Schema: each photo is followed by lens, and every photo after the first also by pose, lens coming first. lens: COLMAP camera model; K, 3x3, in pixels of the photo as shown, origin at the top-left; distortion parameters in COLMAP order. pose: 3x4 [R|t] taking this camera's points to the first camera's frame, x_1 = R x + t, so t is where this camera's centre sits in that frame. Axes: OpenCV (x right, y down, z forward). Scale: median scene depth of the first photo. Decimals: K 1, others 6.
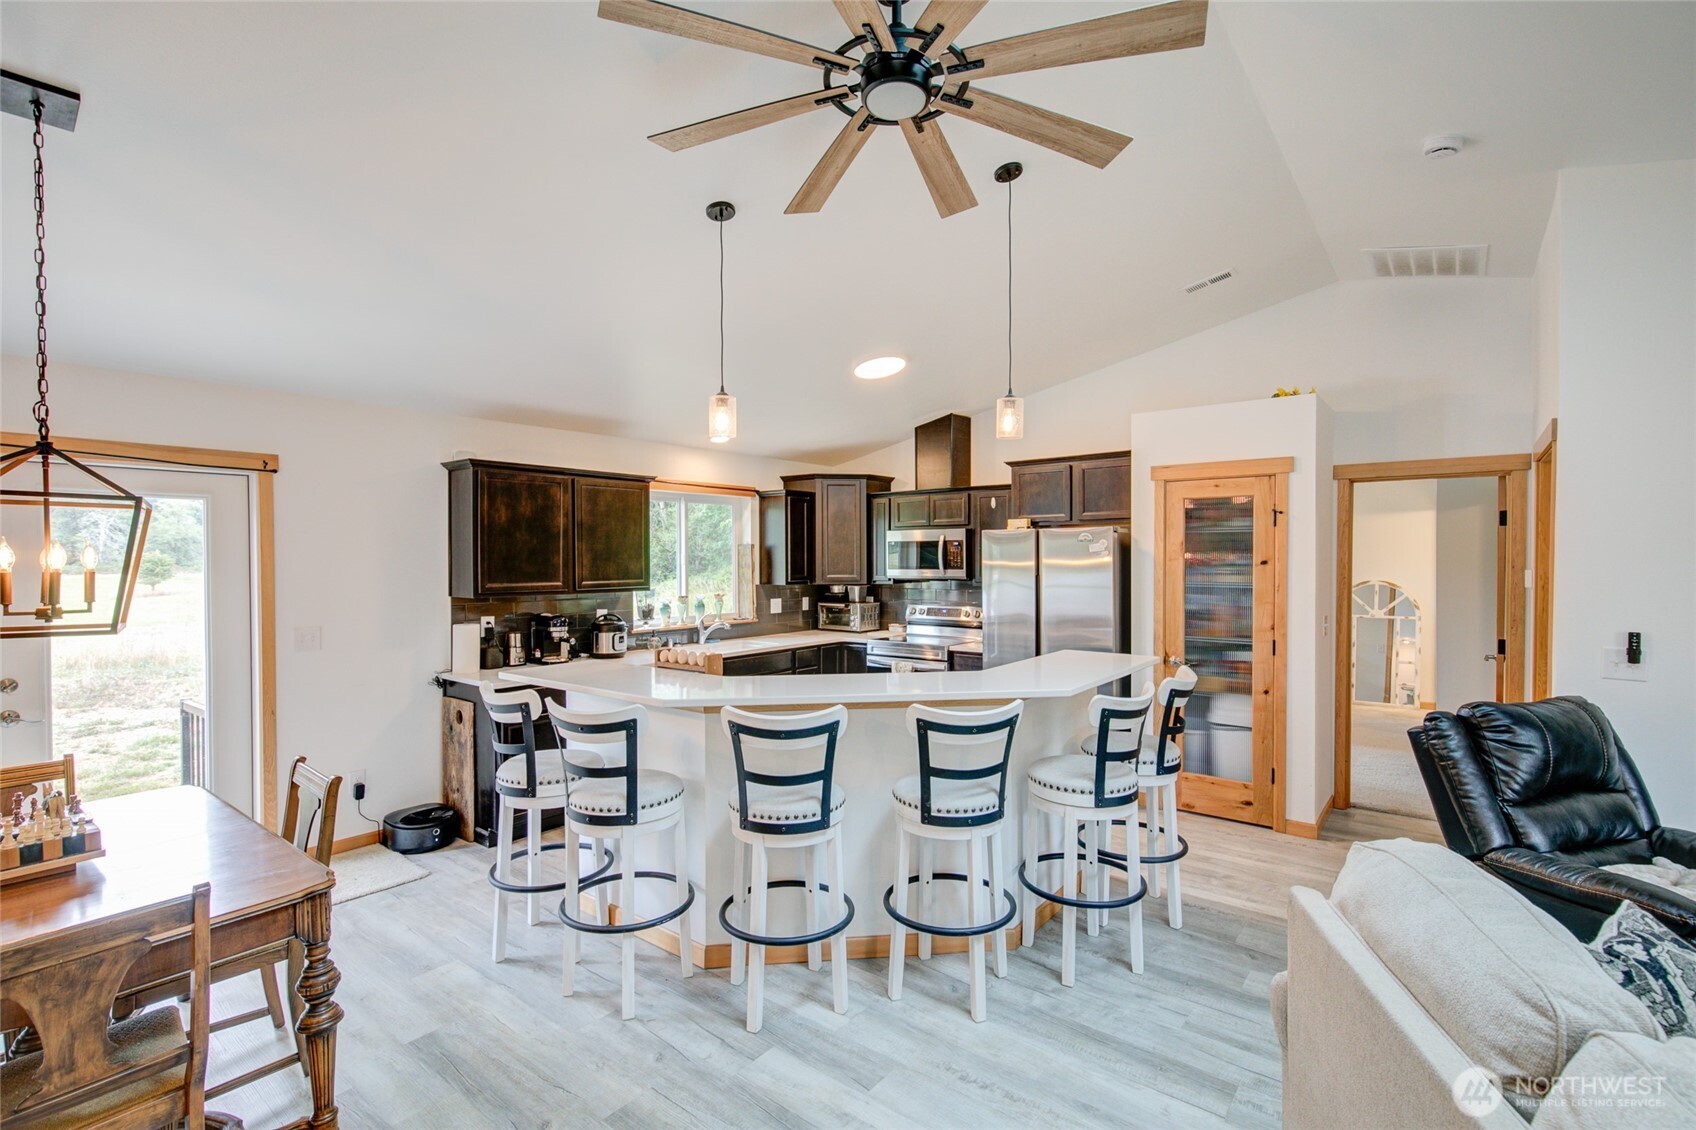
lens RADIAL K [[790.8, 0, 831.2], [0, 790.8, 567.8], [0, 0, 1]] dist [0.010844, -0.001387]
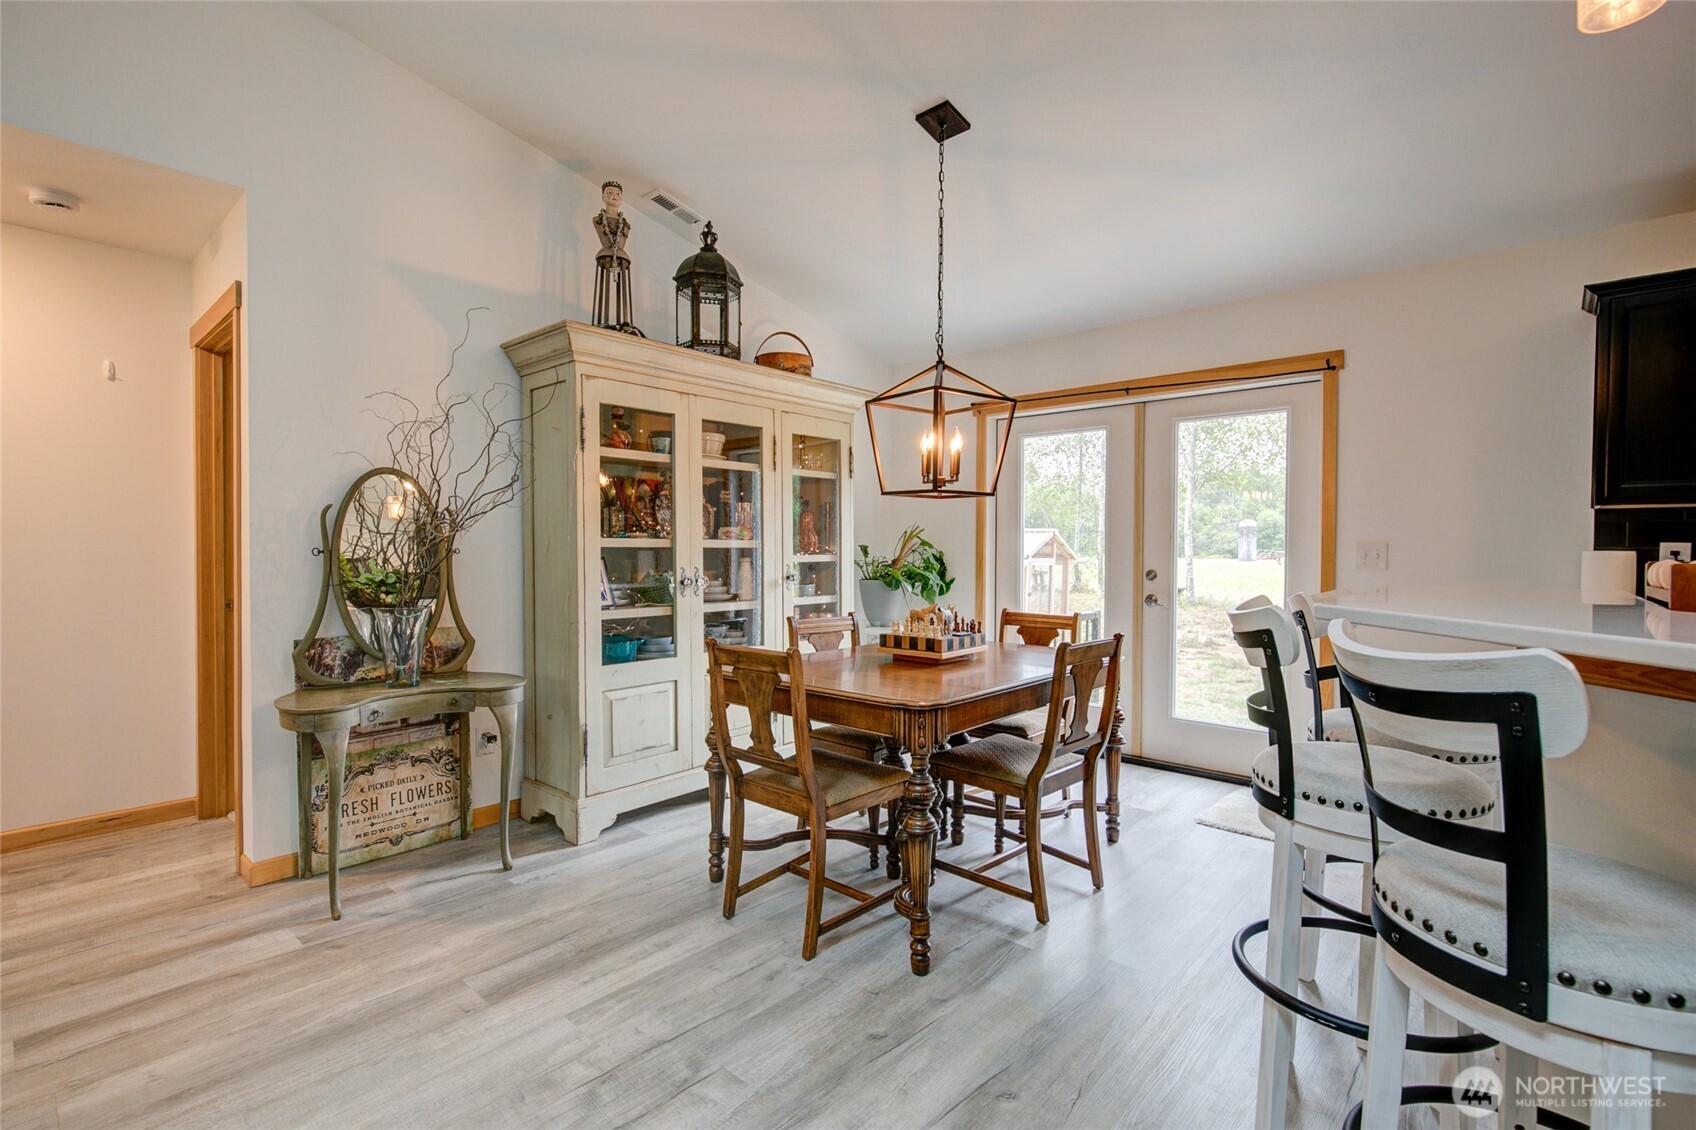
lens RADIAL K [[790.8, 0, 863.8], [0, 790.8, 560.2], [0, 0, 1]] dist [0.010844, -0.001387]
pose [[-0.021856, 0.019988, -0.999561, 0.168203], [-0.019701, 0.999597, 0.020420, 0.067940], [0.999567, 0.020139, -0.021453, 0.363447]]
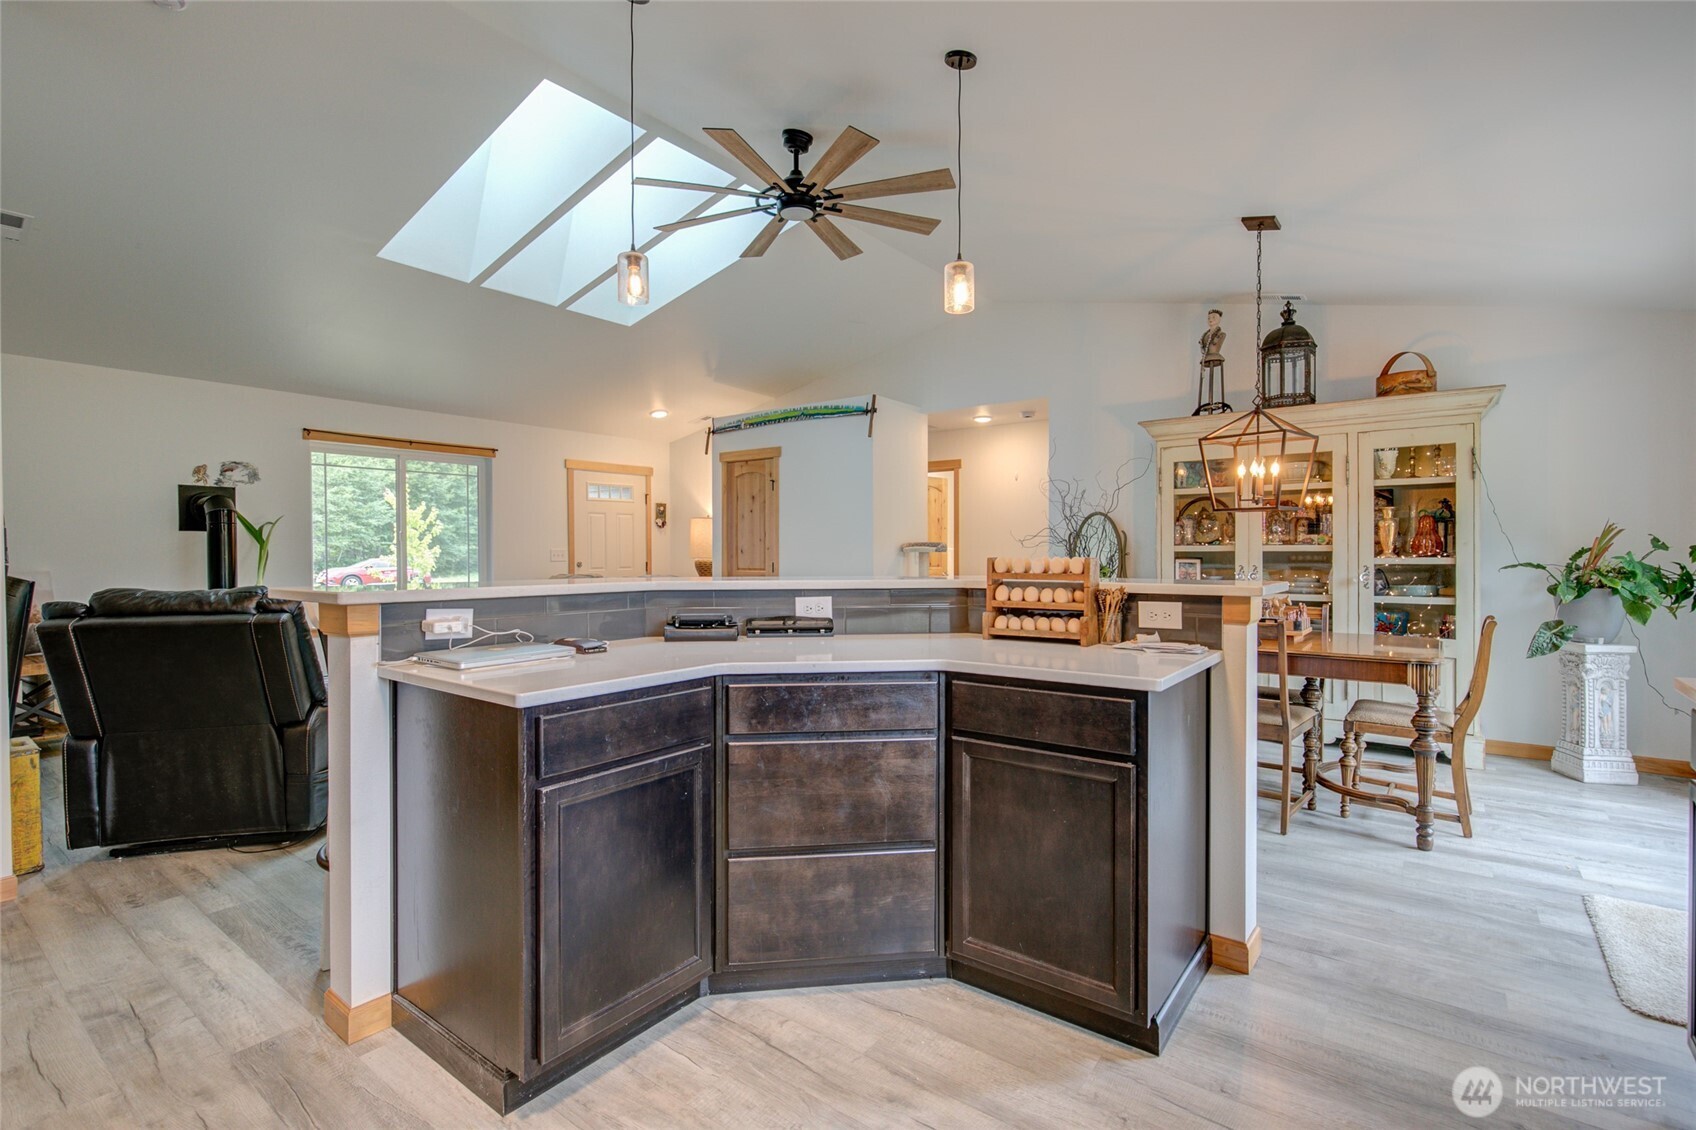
lens RADIAL K [[790.8, 0, 837.9], [0, 790.8, 567.5], [0, 0, 1]] dist [0.010844, -0.001387]
pose [[-0.999282, 0.008087, -0.037003, 0.020773], [0.006761, 0.999335, 0.035820, 0.056172], [0.037268, 0.035544, -0.998673, 1.120369]]
